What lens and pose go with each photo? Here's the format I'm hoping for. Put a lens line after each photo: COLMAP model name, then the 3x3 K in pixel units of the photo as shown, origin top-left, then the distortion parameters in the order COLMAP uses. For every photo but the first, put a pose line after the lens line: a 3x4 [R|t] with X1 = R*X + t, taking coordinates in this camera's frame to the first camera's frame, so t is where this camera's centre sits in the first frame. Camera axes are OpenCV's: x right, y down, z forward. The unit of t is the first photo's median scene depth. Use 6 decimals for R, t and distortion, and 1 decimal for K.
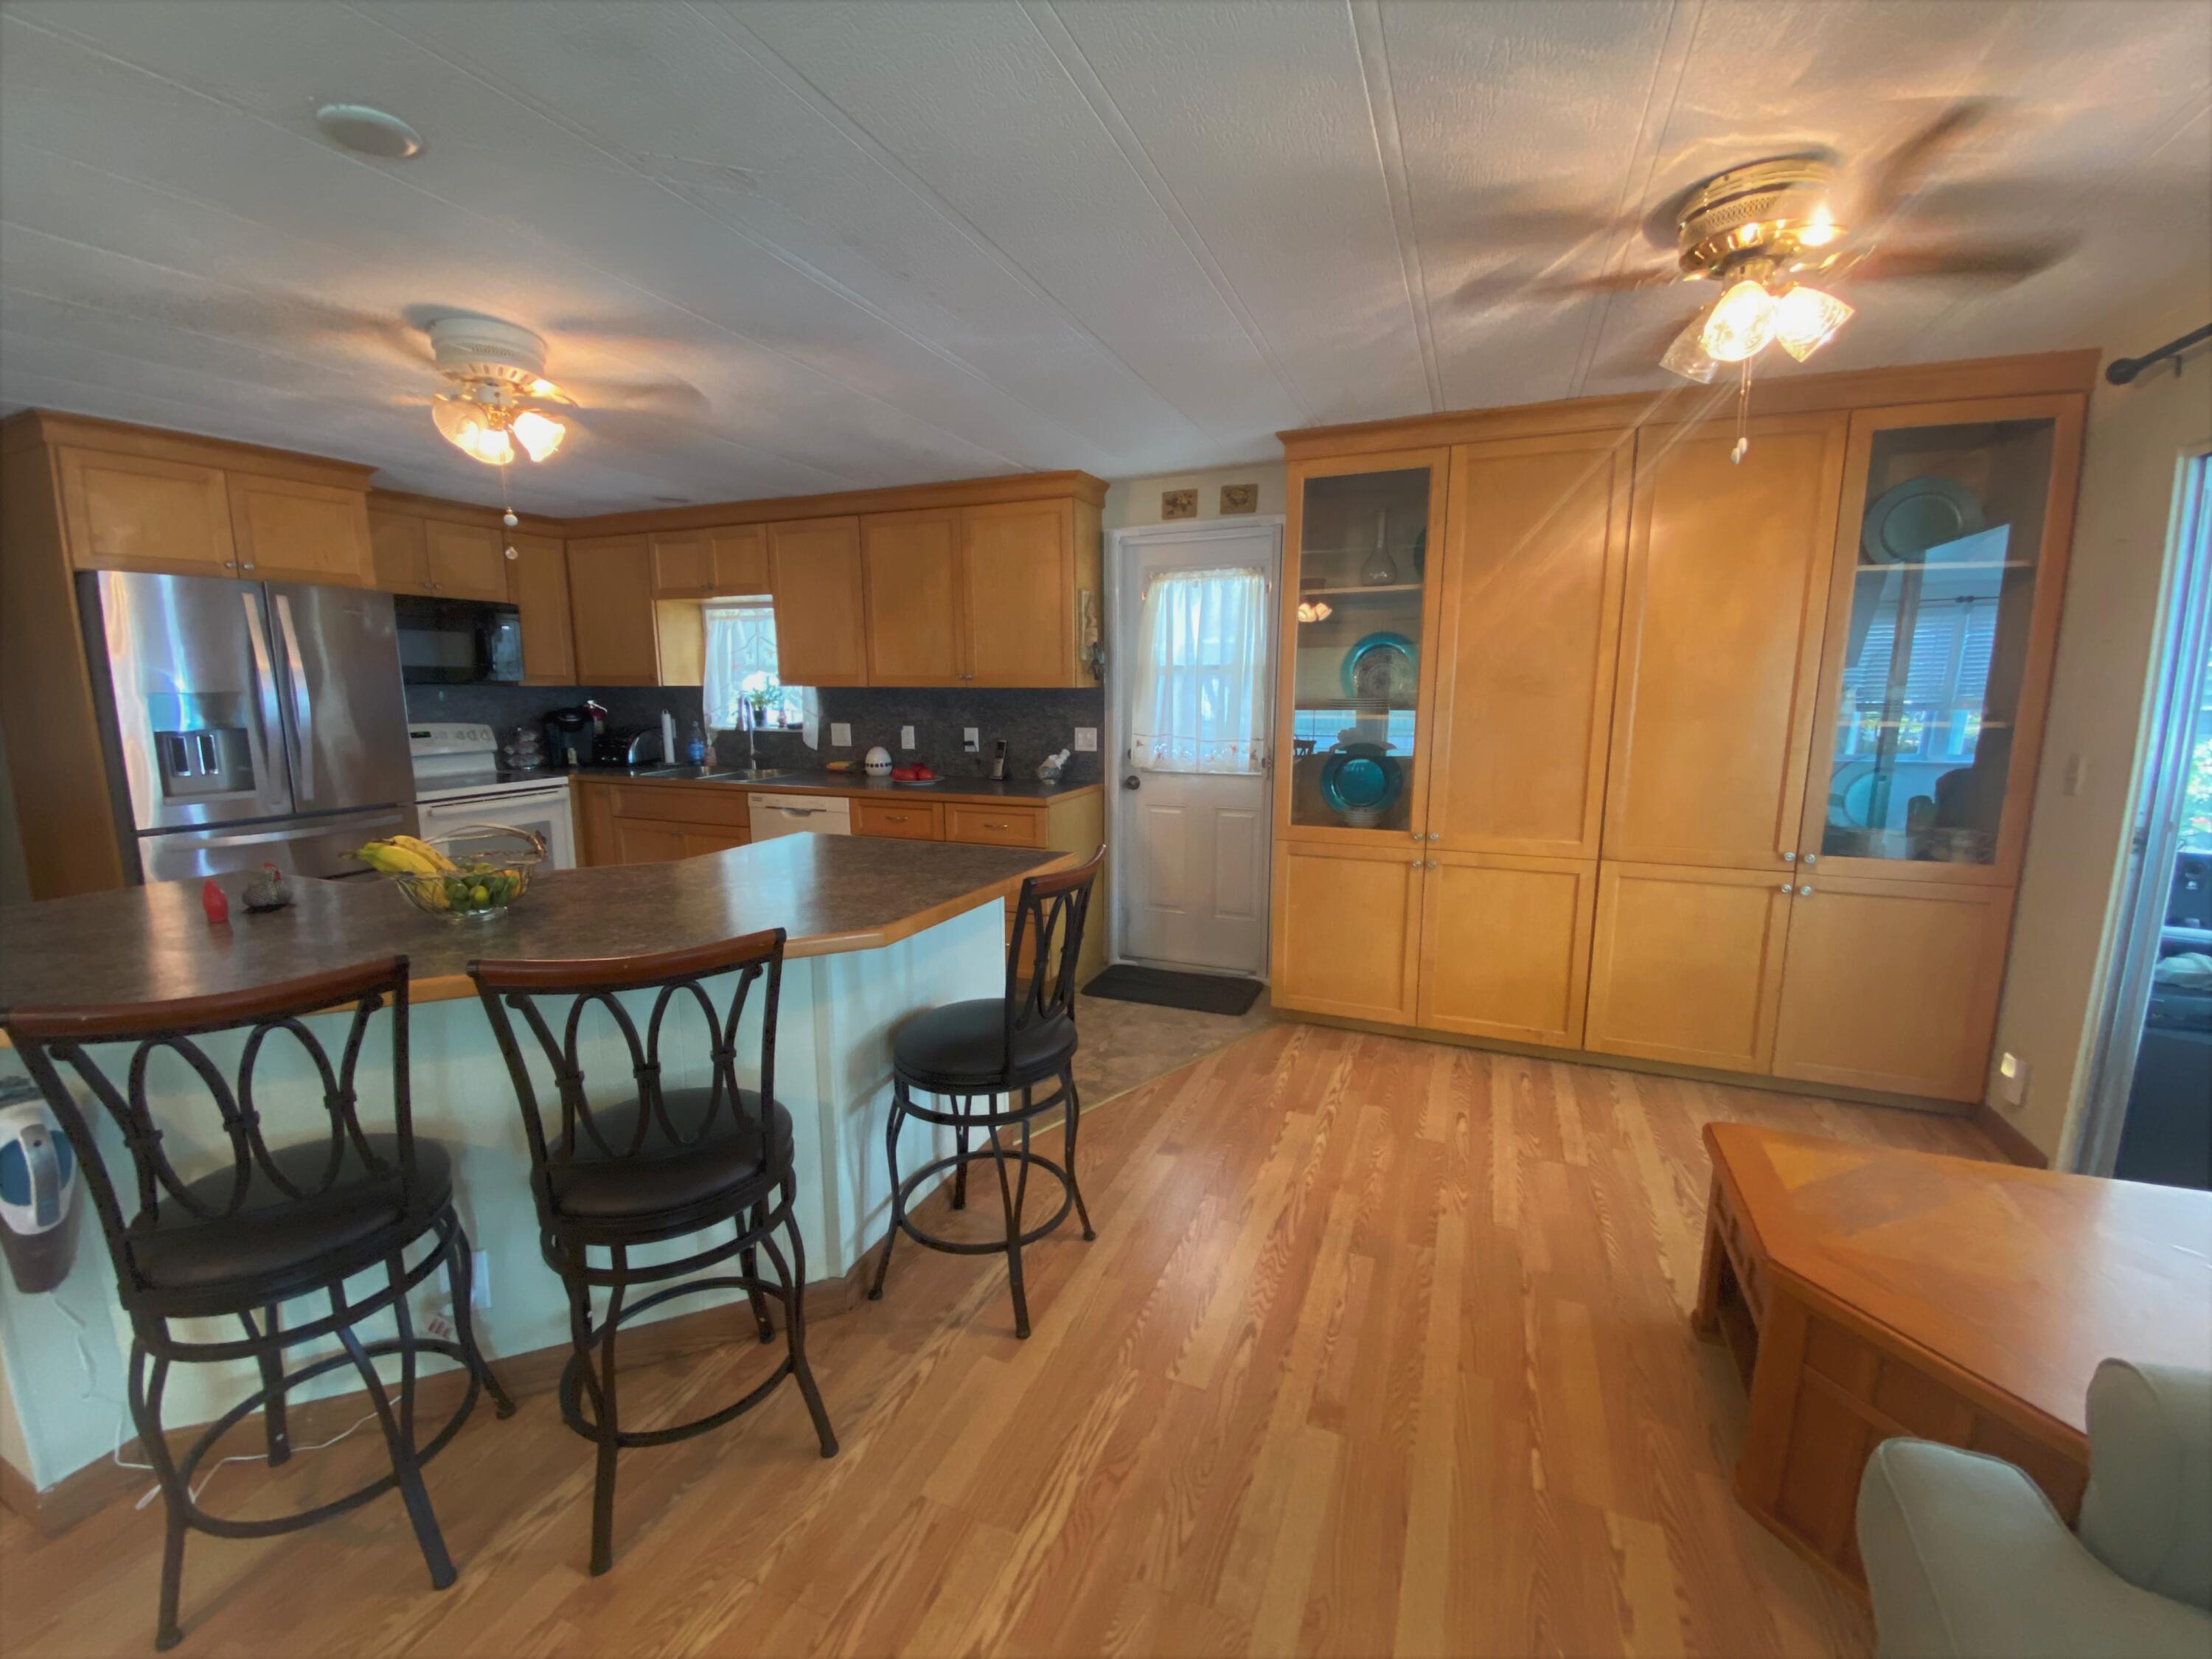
lens RADIAL K [[900.6, 0, 1114.9], [0, 900.6, 827.2], [0, 0, 1]] dist [0.015291, -0.013442]
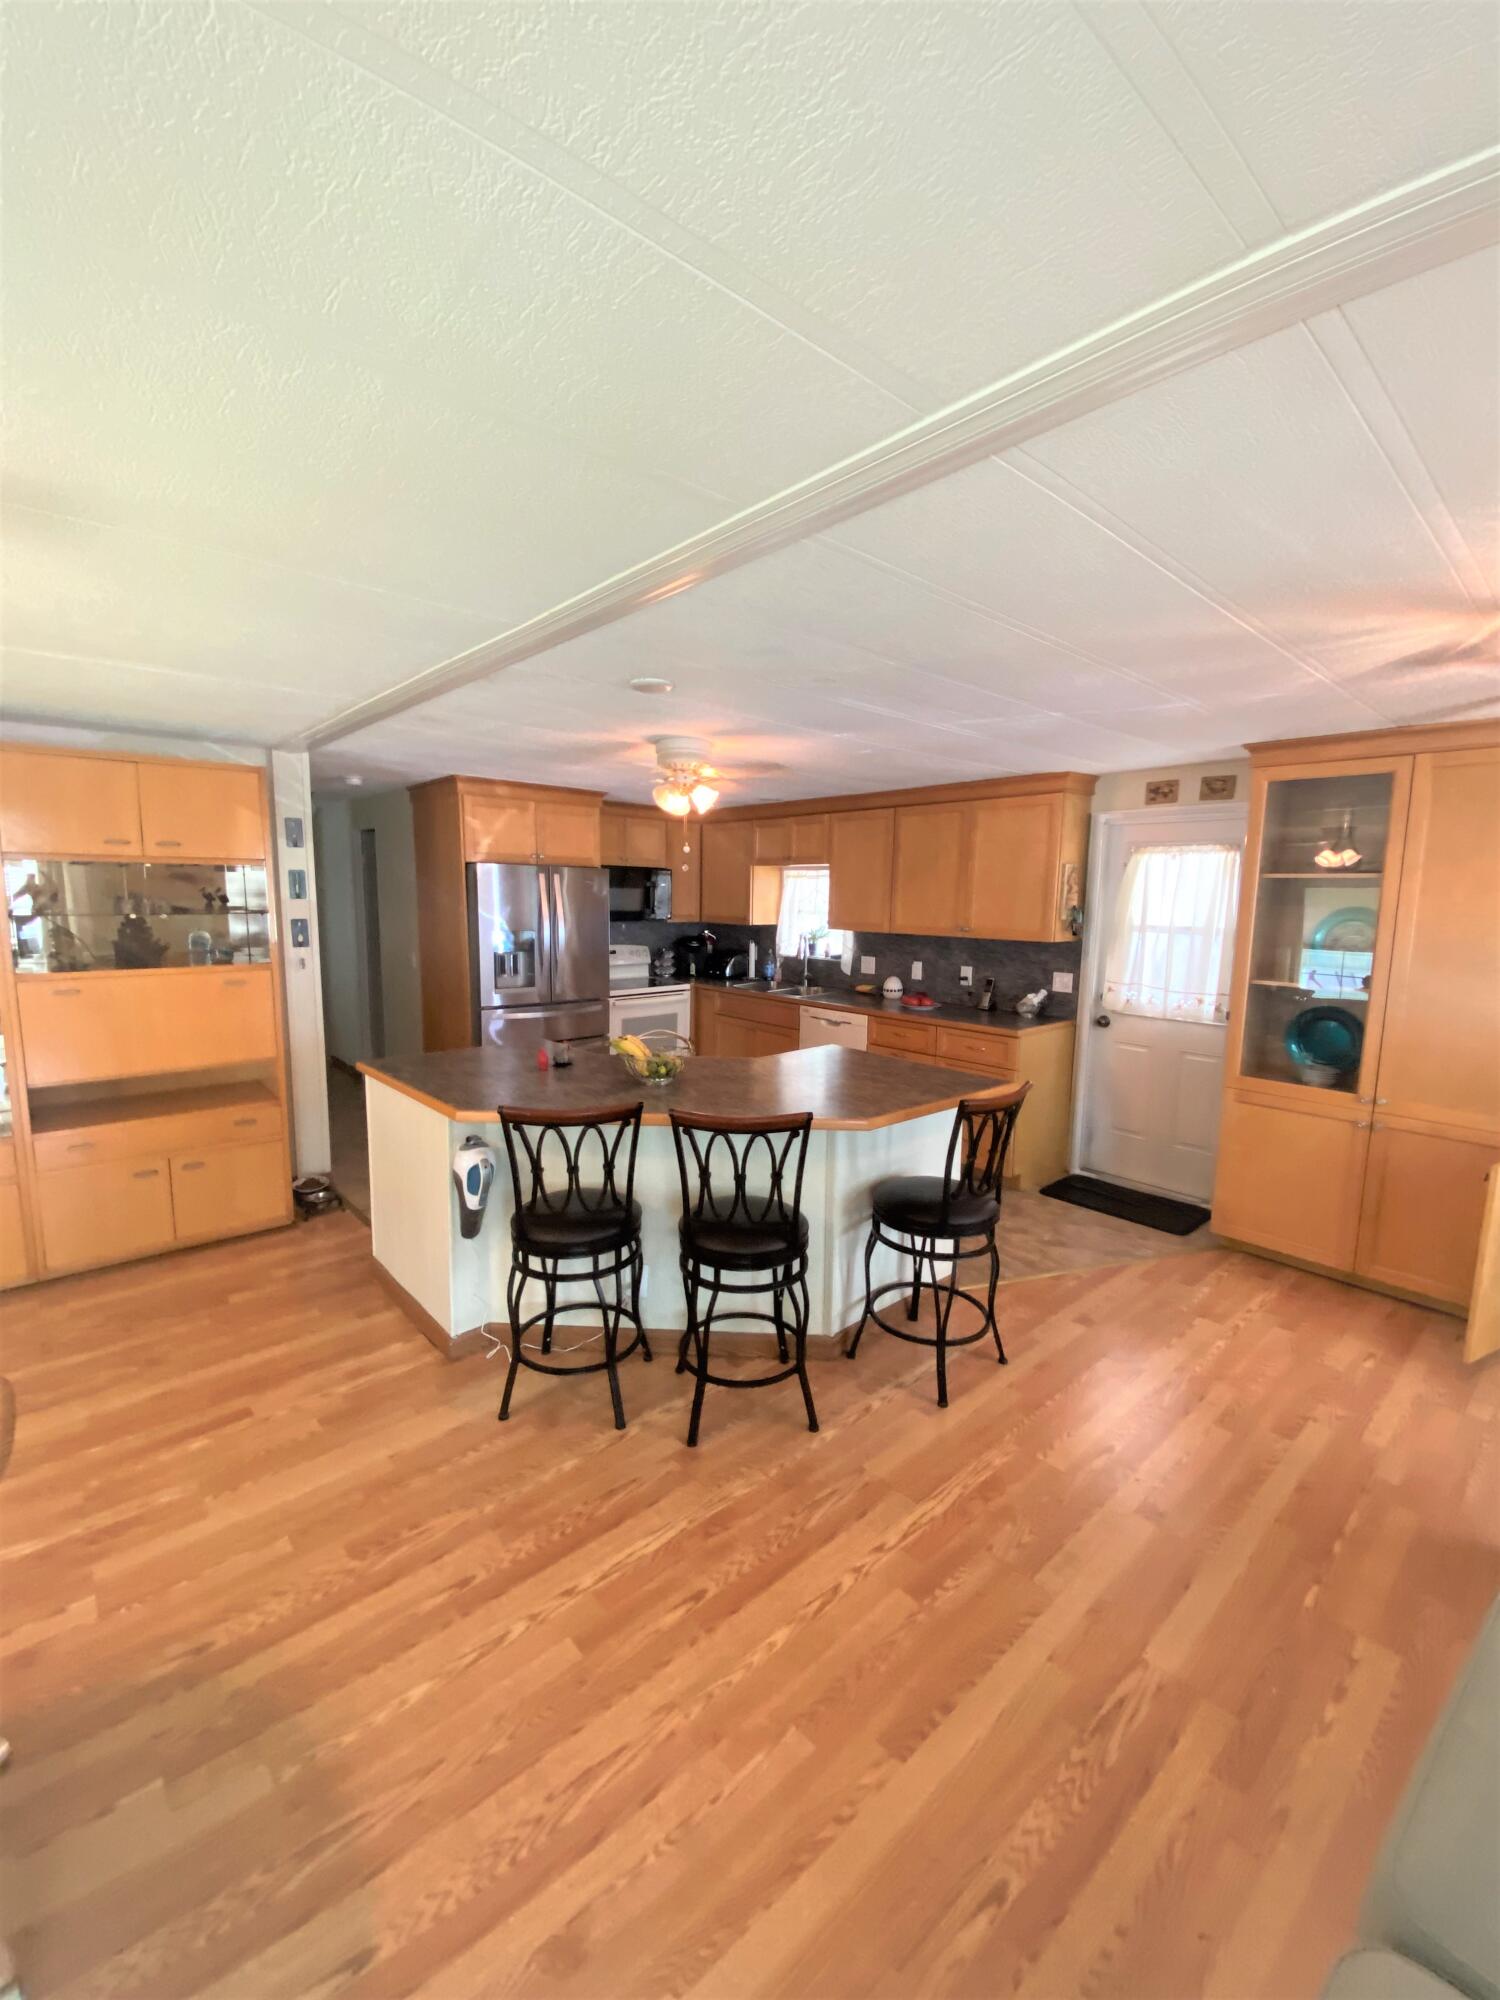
lens RADIAL K [[814.3, 0, 747.7], [0, 814.3, 1002.1], [0, 0, 1]] dist [0.015291, -0.013442]
pose [[0.897257, 0.073344, -0.435374, 0.119288], [-0.085827, 0.996269, -0.009047, -0.047300], [0.433086, 0.045485, 0.900204, -0.304157]]
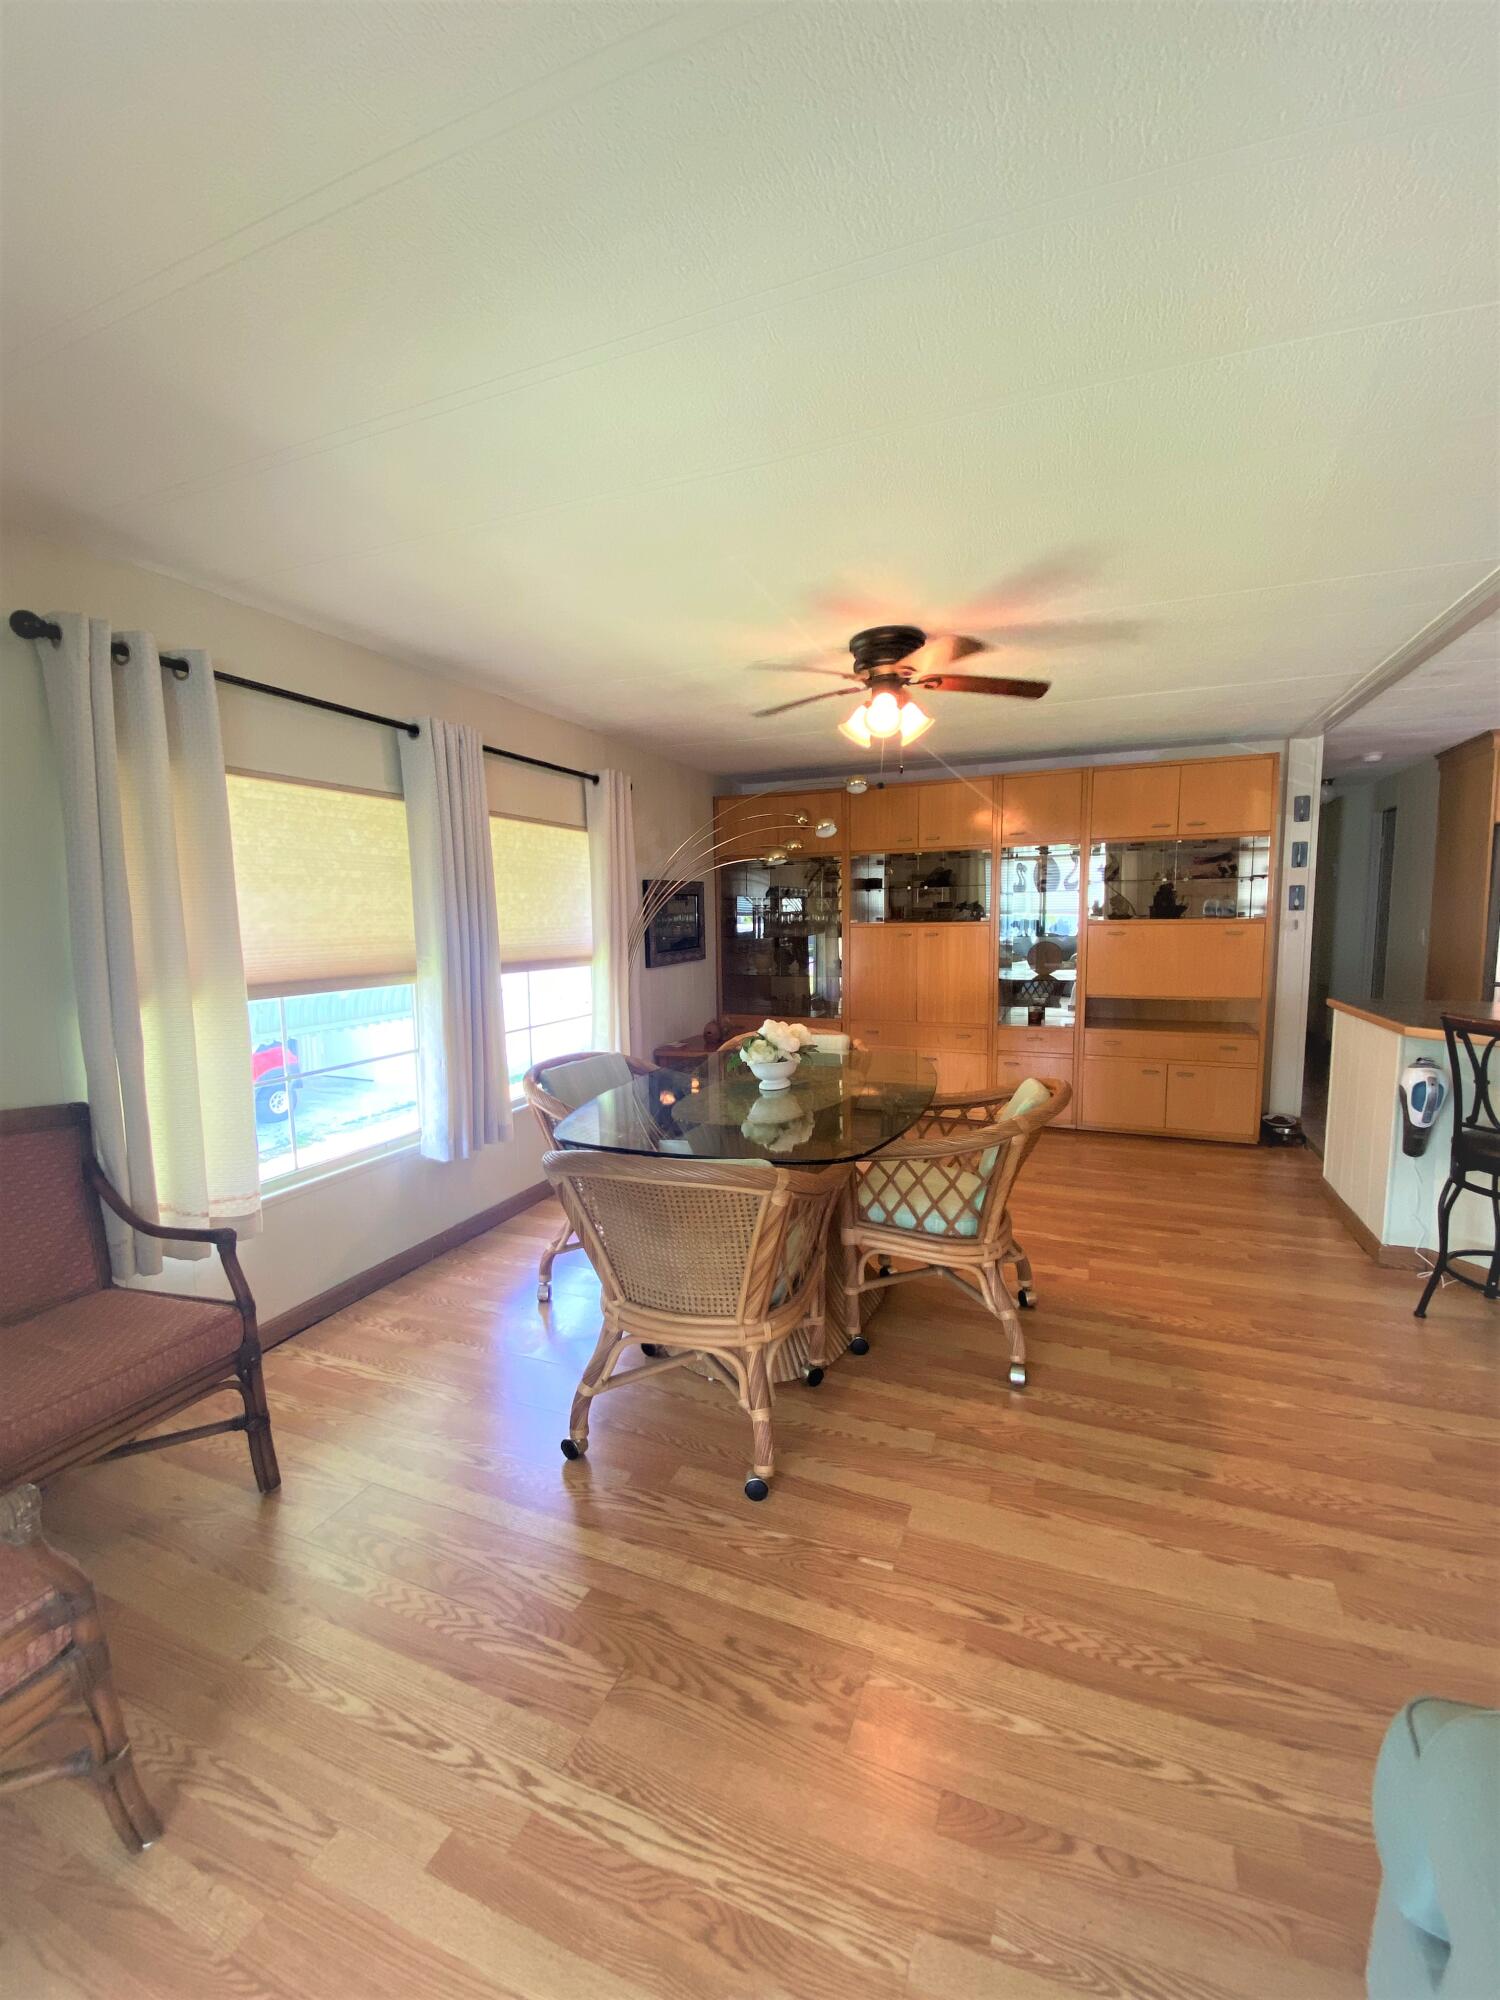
lens RADIAL K [[814.3, 0, 749.1], [0, 814.3, 996.6], [0, 0, 1]] dist [0.015291, -0.013442]
pose [[-0.003706, 0.106909, -0.994262, 0.476909], [-0.144904, 0.983717, 0.106315, 0.088019], [0.989439, 0.144466, 0.011846, -0.446276]]
